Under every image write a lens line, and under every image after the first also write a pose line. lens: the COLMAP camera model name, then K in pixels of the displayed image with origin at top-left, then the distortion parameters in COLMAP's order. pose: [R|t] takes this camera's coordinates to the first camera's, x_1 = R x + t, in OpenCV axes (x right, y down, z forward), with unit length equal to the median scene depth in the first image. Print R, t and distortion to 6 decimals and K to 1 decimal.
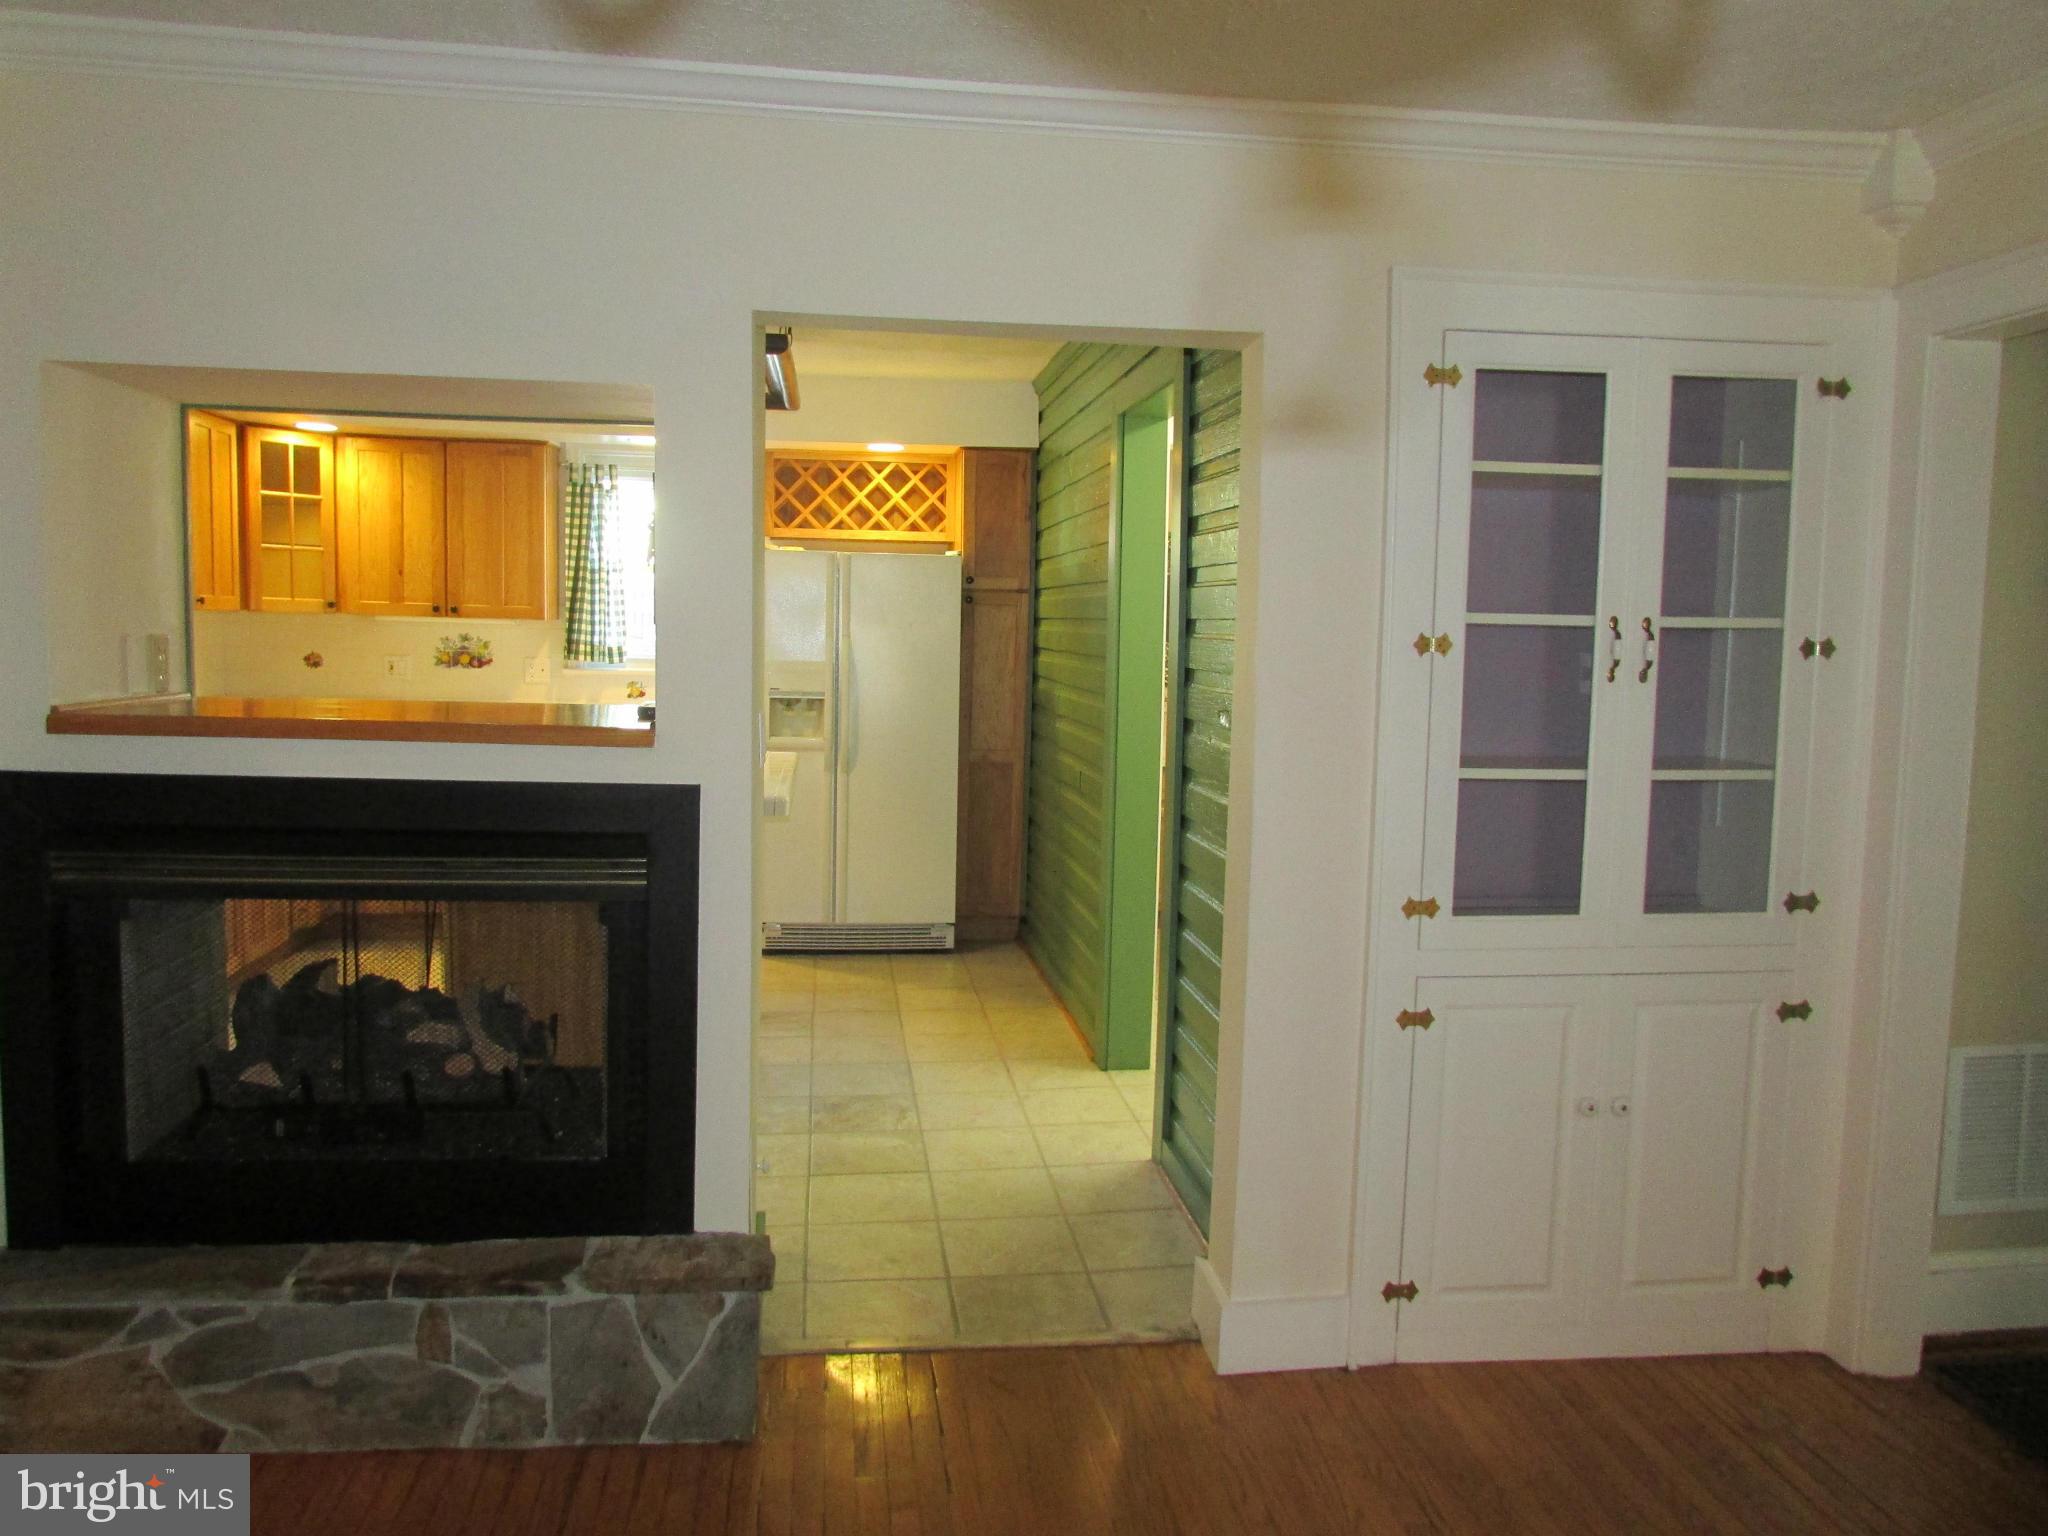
lens RADIAL K [[1446.3, 0, 1032.4], [0, 1446.3, 797.2], [0, 0, 1]] dist [-0.037005, -0.001643]
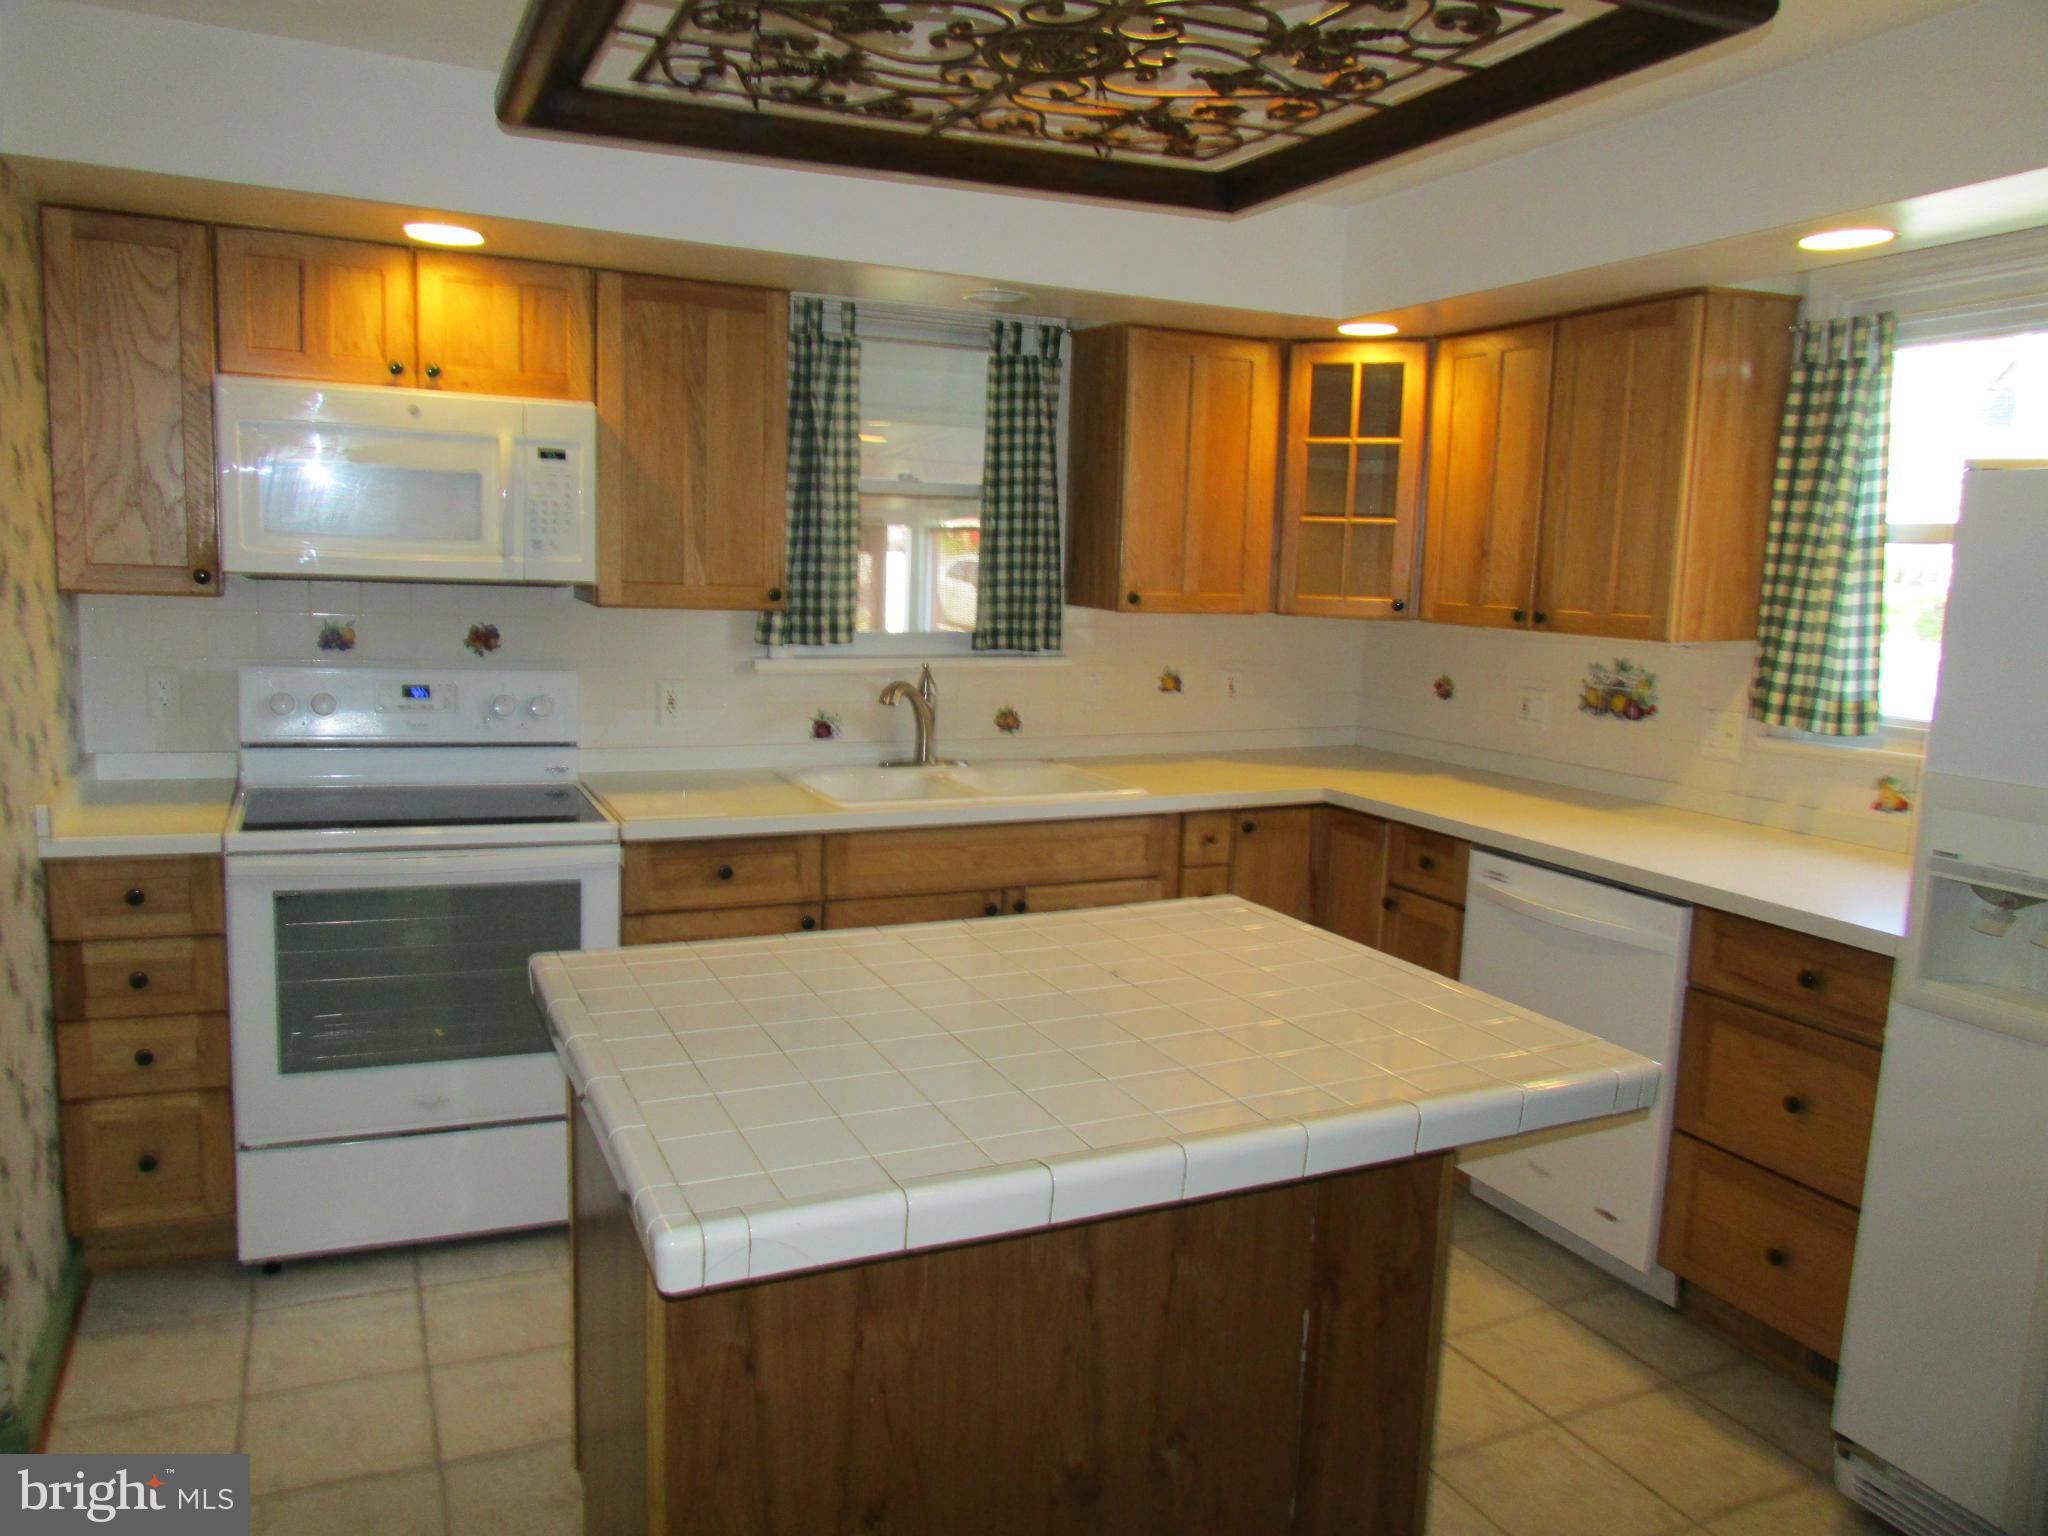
lens RADIAL K [[1477.9, 0, 1023.8], [0, 1477.9, 778.7], [0, 0, 1]] dist [-0.009981, 0.003715]
pose [[0.298562, 0.117953, -0.947073, 0.116008], [-0.130855, 0.988021, 0.081801, -0.104701], [0.945377, 0.099507, 0.310421, 0.747871]]
